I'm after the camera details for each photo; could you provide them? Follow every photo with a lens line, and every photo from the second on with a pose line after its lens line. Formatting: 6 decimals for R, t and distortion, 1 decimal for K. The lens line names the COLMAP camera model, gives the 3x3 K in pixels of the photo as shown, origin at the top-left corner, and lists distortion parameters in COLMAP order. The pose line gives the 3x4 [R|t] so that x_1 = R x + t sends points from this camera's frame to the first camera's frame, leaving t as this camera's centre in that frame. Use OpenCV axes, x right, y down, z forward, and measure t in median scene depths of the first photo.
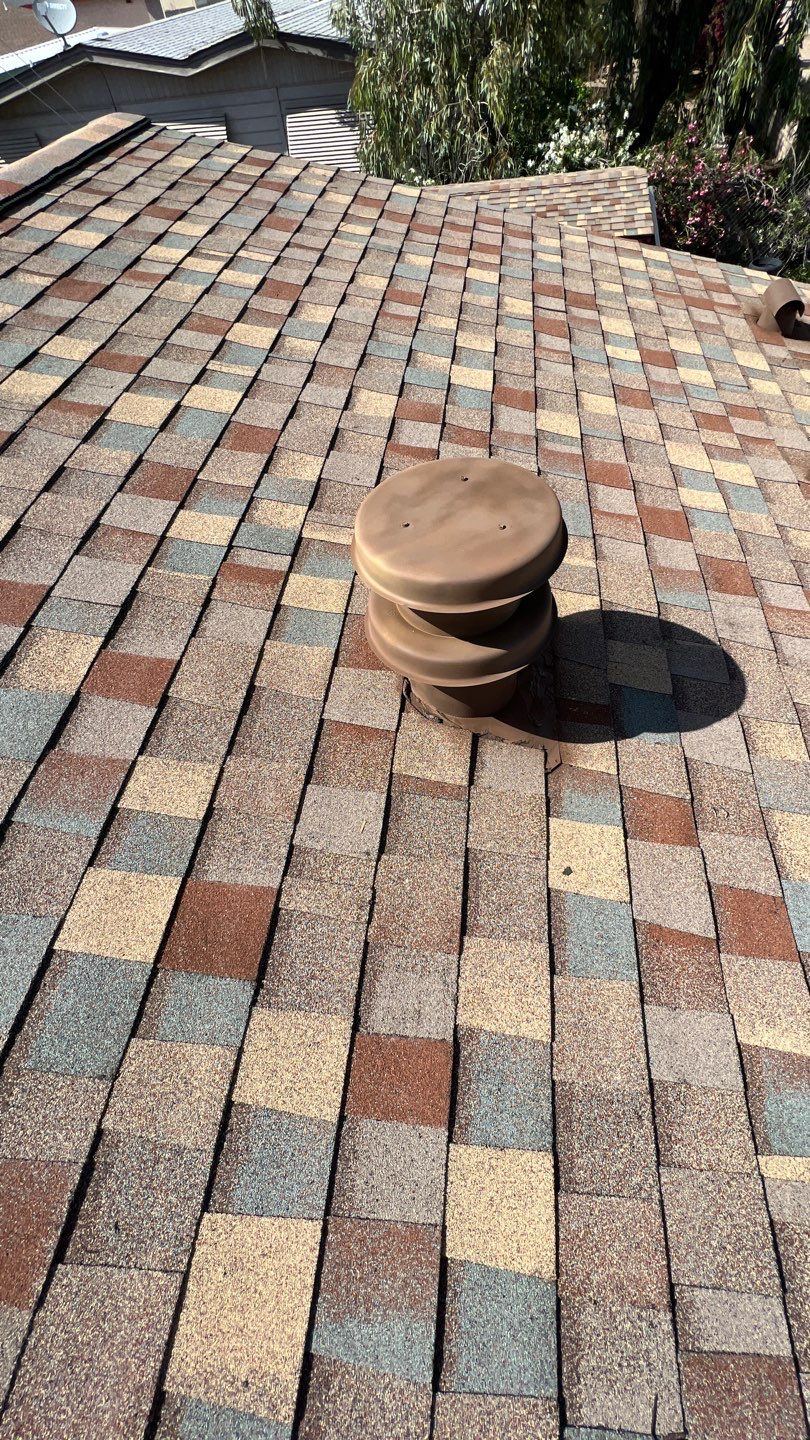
lens RADIAL K [[573.9, 0, 407.8], [0, 573.9, 713.4], [0, 0, 1]] dist [-0.001868, 0.000244]
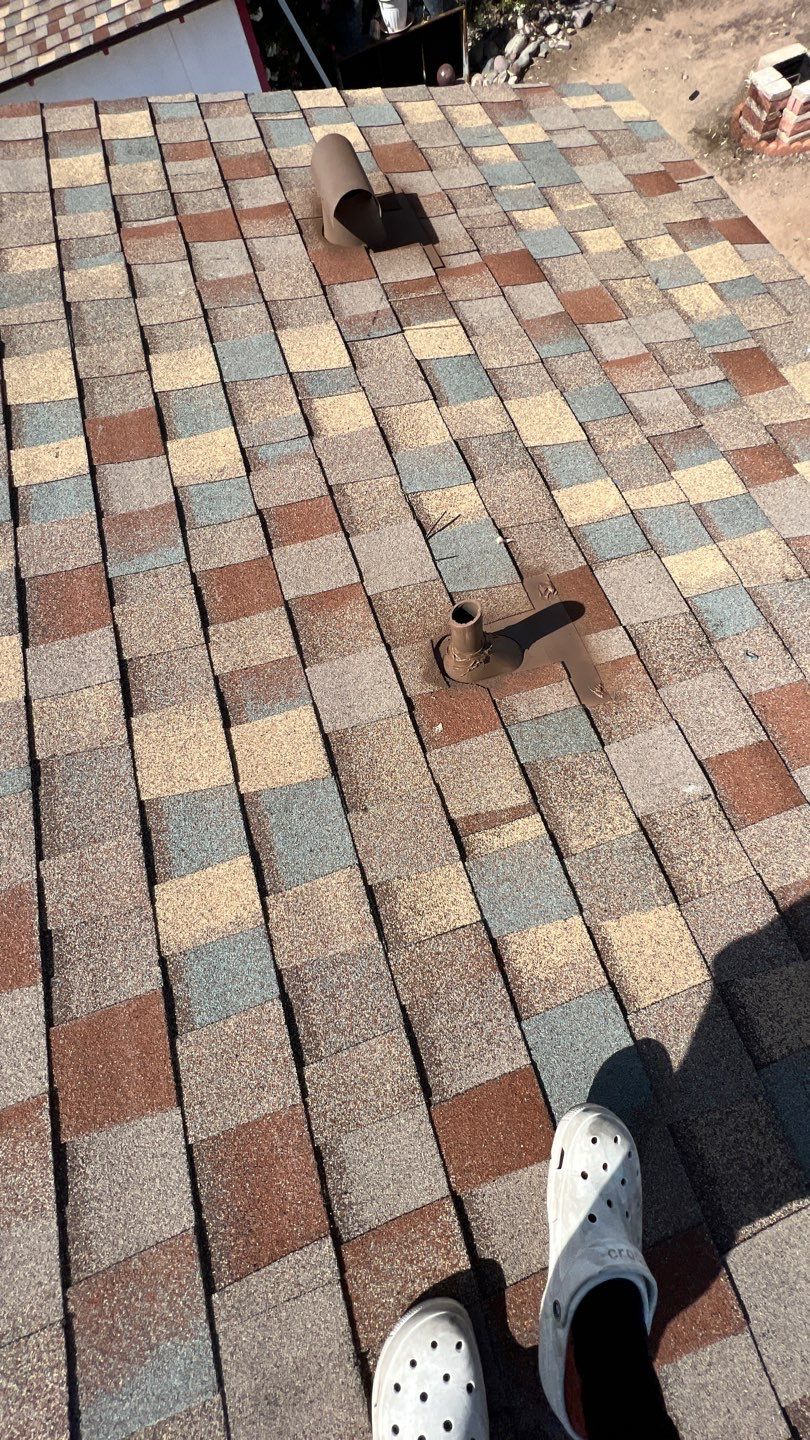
lens RADIAL K [[573.9, 0, 407.8], [0, 573.9, 713.4], [0, 0, 1]] dist [-0.001868, 0.000244]
pose [[0.908662, -0.409041, 0.083785, 0.491470], [0.379538, 0.892810, 0.242571, -0.404229], [-0.174025, -0.188615, 0.966509, 0.390971]]
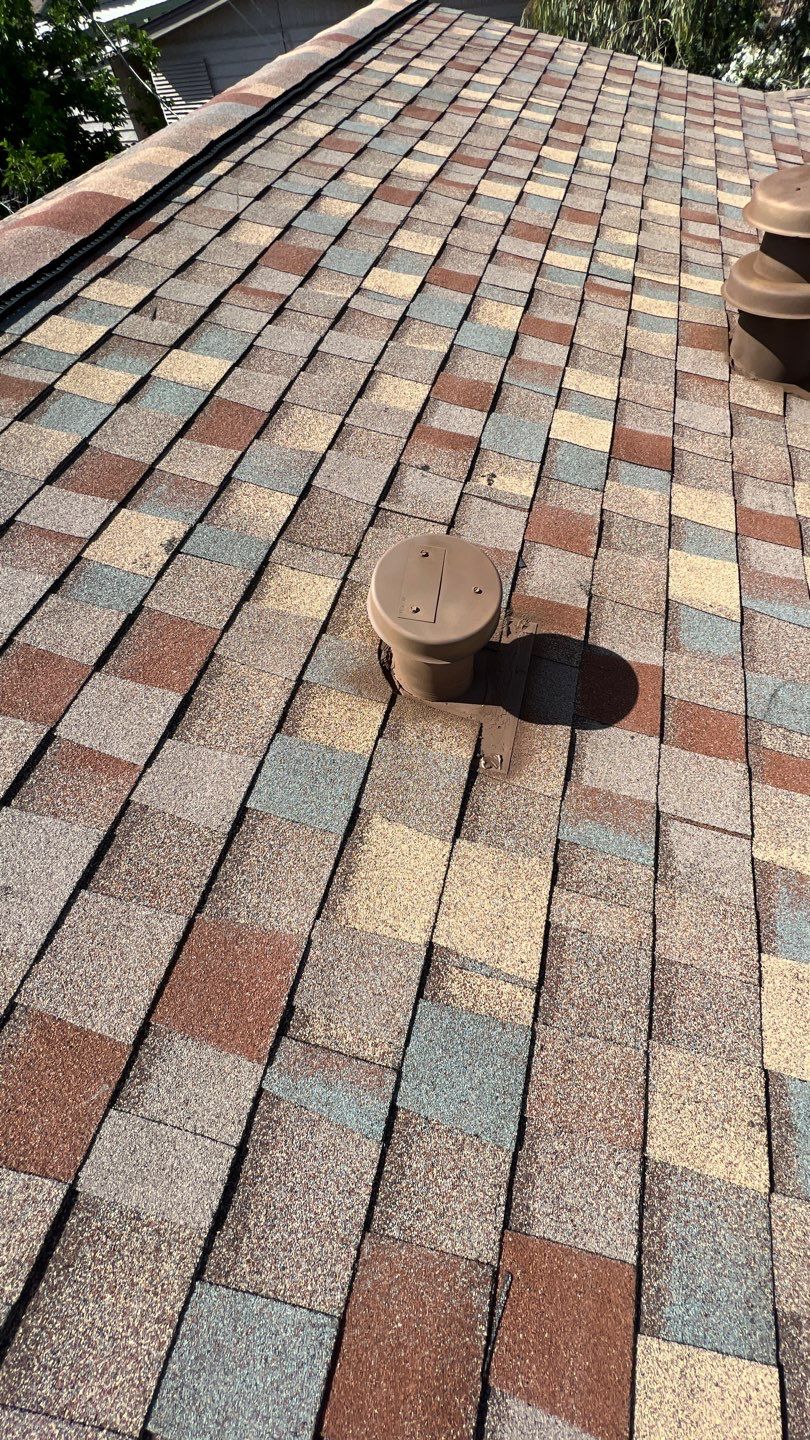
lens RADIAL K [[573.9, 0, 407.8], [0, 573.9, 713.4], [0, 0, 1]] dist [-0.001868, 0.000244]
pose [[0.989025, 0.114302, -0.093616, -0.275424], [-0.109909, 0.992641, 0.050829, 0.409459], [0.098737, -0.039982, 0.994310, -0.245879]]
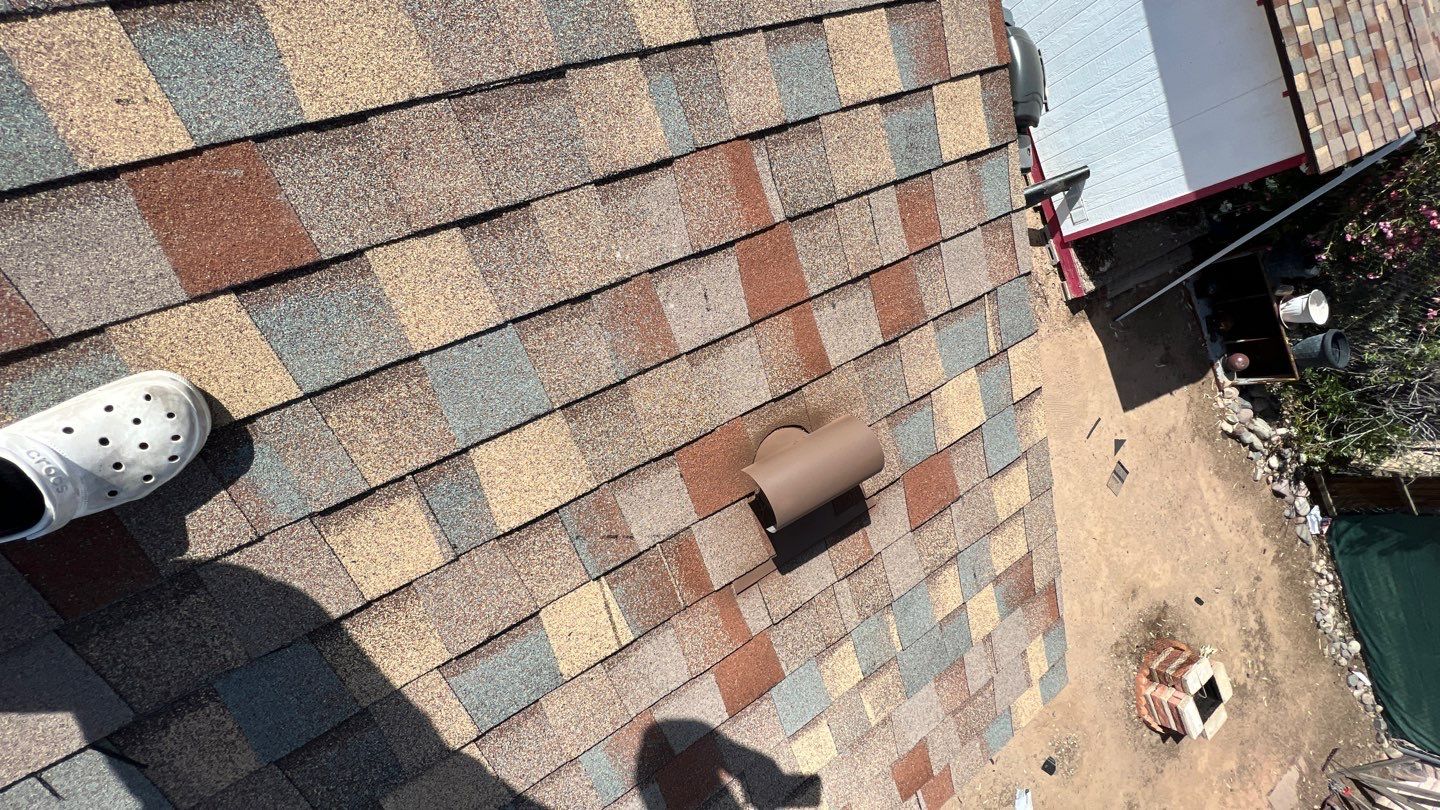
lens RADIAL K [[573.9, 0, 723.4], [0, 573.9, 405.1], [0, 0, 1]] dist [-0.001868, 0.000244]
pose [[0.454097, 0.857514, 0.241797, 0.529179], [-0.883963, 0.399698, 0.242591, -0.828854], [0.111379, -0.323900, 0.939512, 0.684791]]
